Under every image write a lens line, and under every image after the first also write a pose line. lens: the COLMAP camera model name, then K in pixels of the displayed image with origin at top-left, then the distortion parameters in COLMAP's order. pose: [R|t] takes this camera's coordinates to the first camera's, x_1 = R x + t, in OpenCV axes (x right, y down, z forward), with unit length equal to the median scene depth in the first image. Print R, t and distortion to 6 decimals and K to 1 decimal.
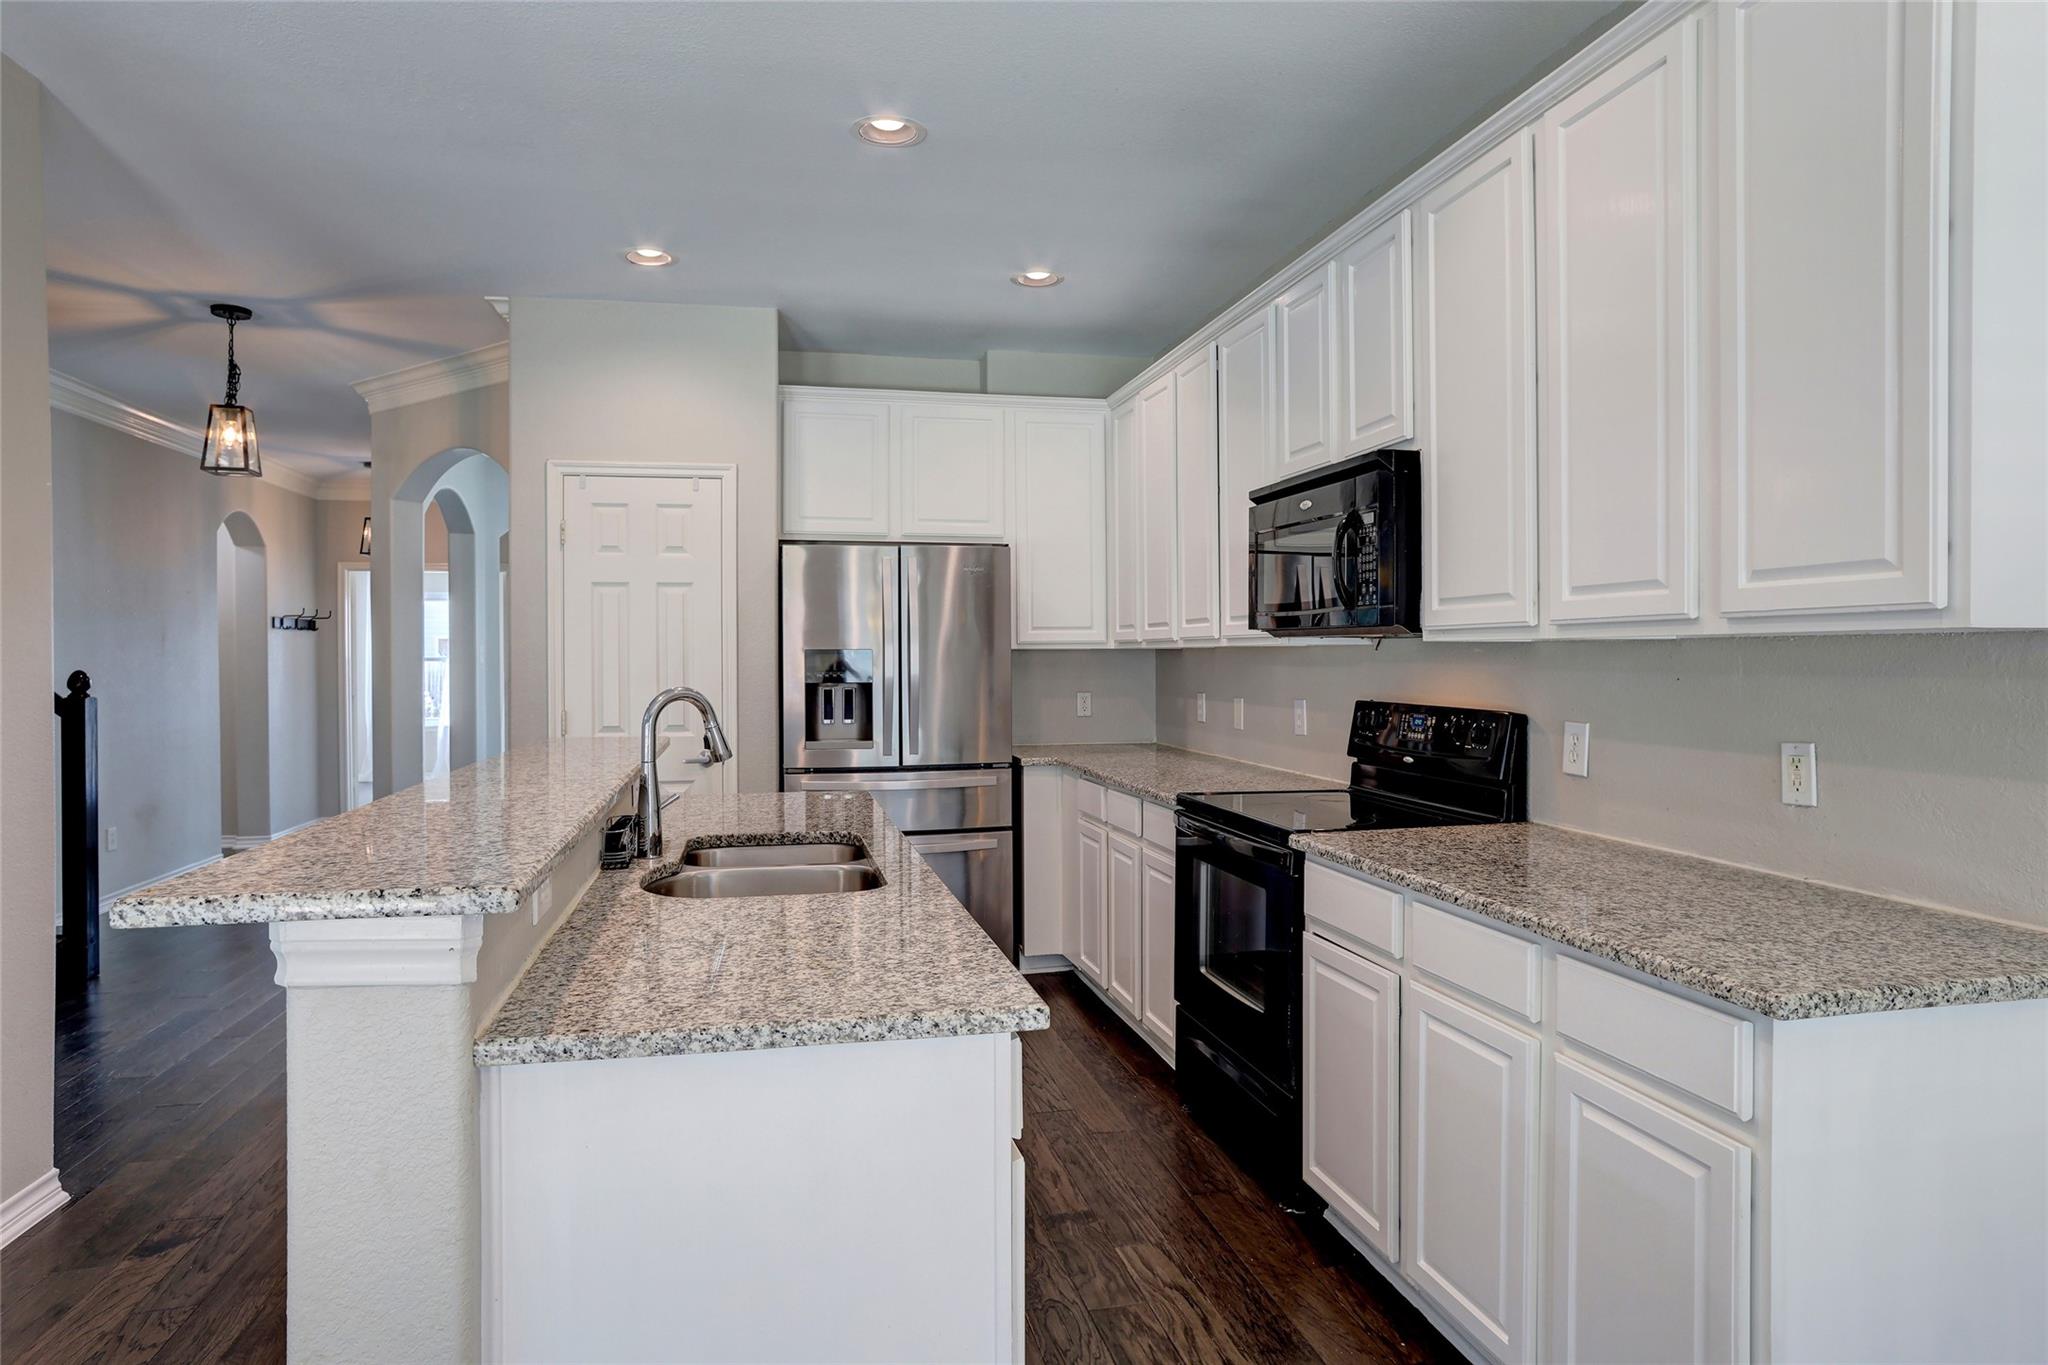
lens RADIAL K [[1174.5, 0, 1019.4], [0, 1174.5, 667.9], [0, 0, 1]] dist [-0.033889, 0.006954]
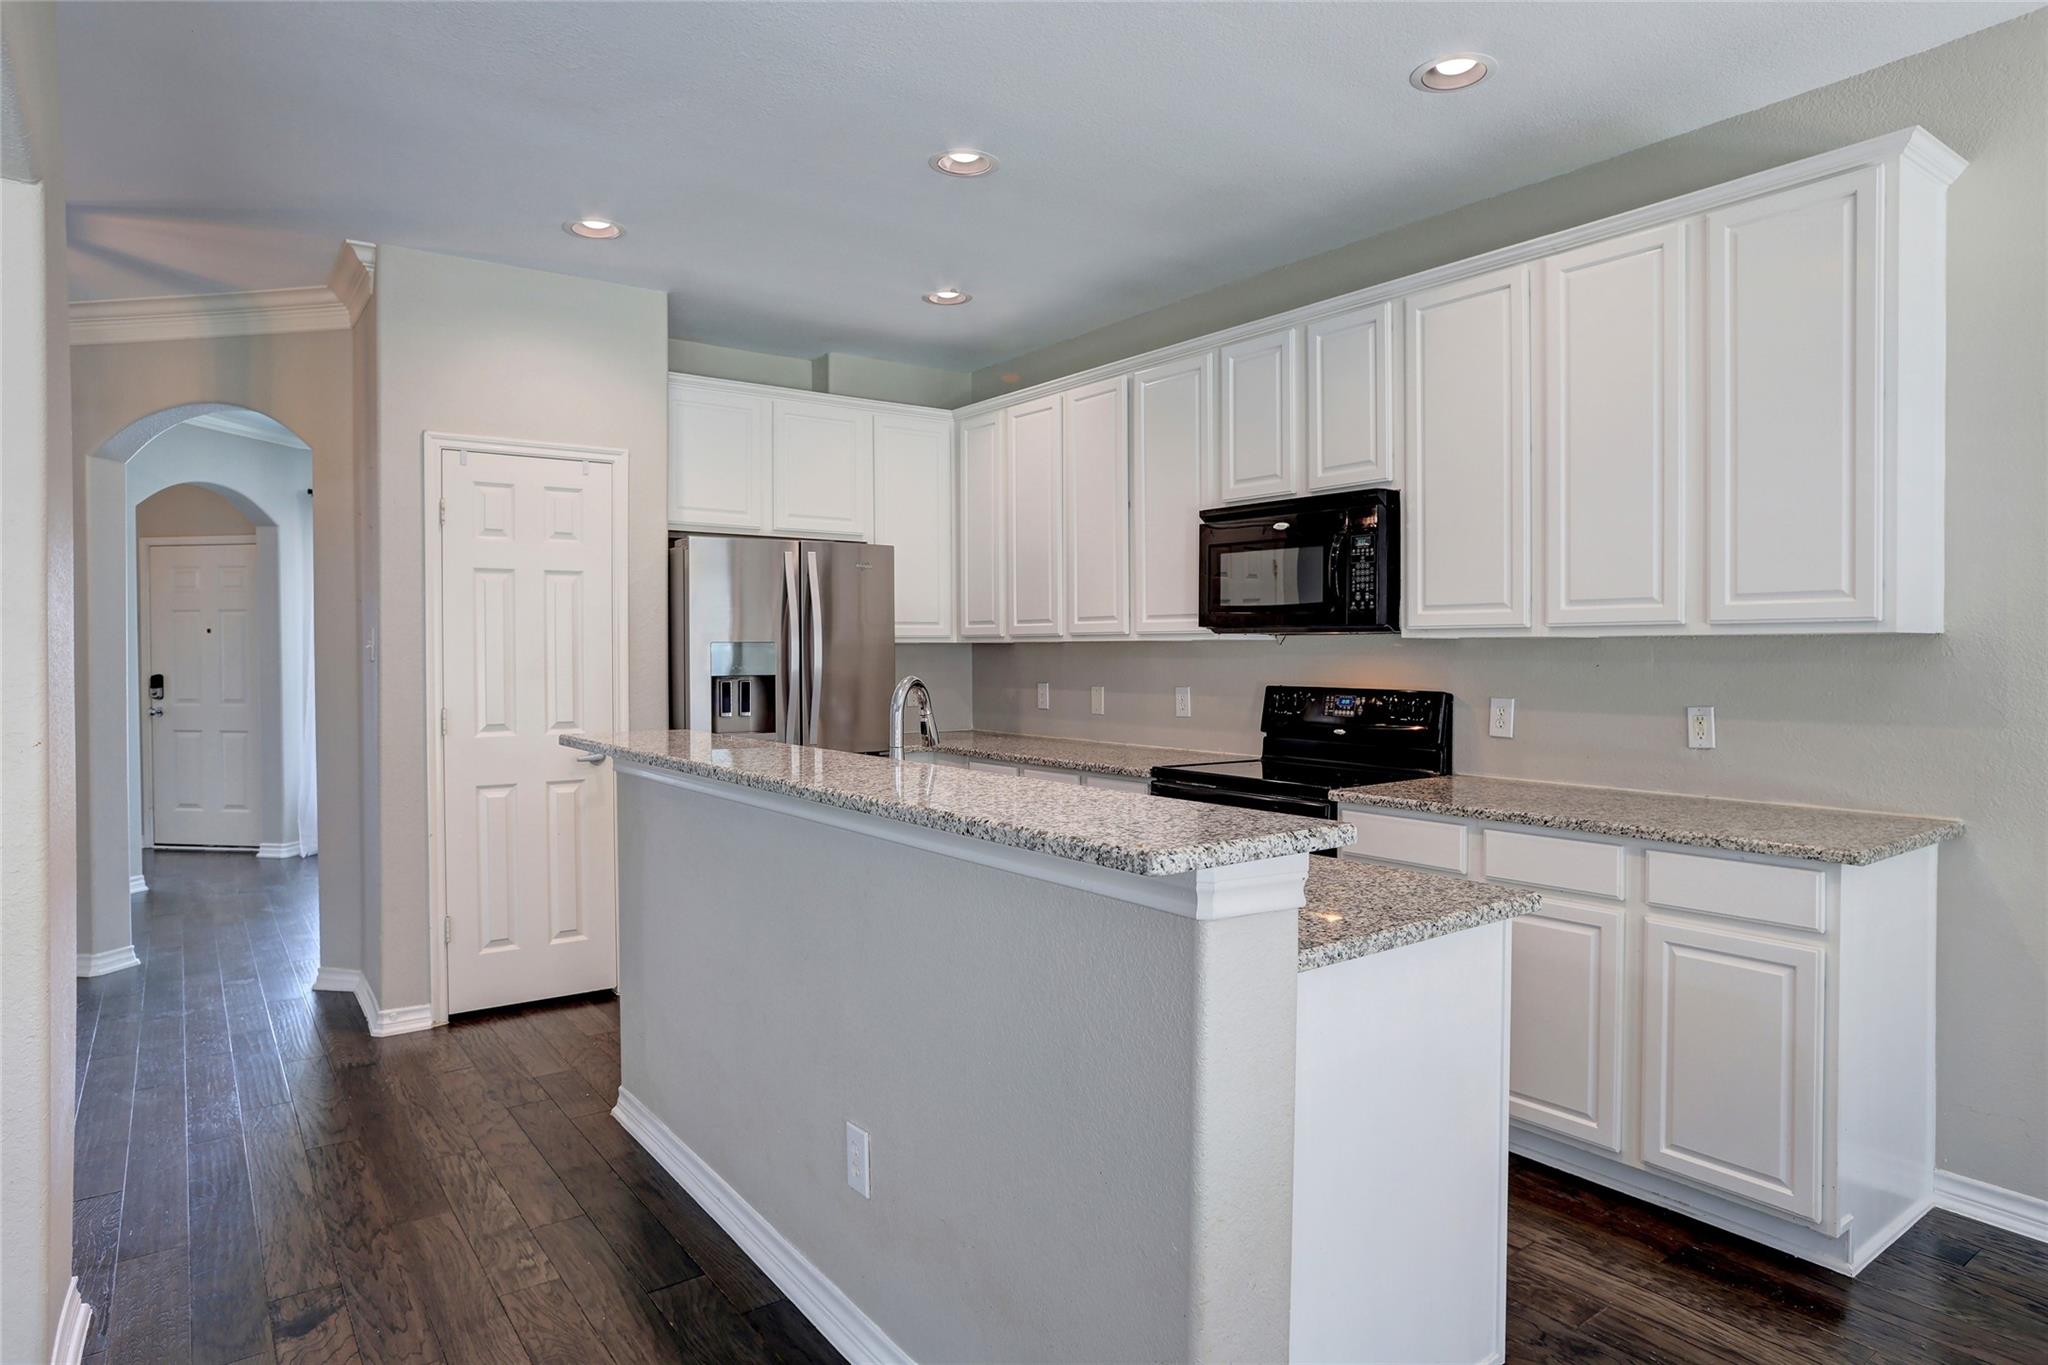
lens RADIAL K [[1174.5, 0, 1010.9], [0, 1174.5, 679.0], [0, 0, 1]] dist [-0.033889, 0.006954]
pose [[0.913581, -0.008179, 0.406575, -0.512067], [0.002829, 0.999901, 0.013760, 0.003368], [-0.406647, -0.011420, 0.913514, -0.009779]]
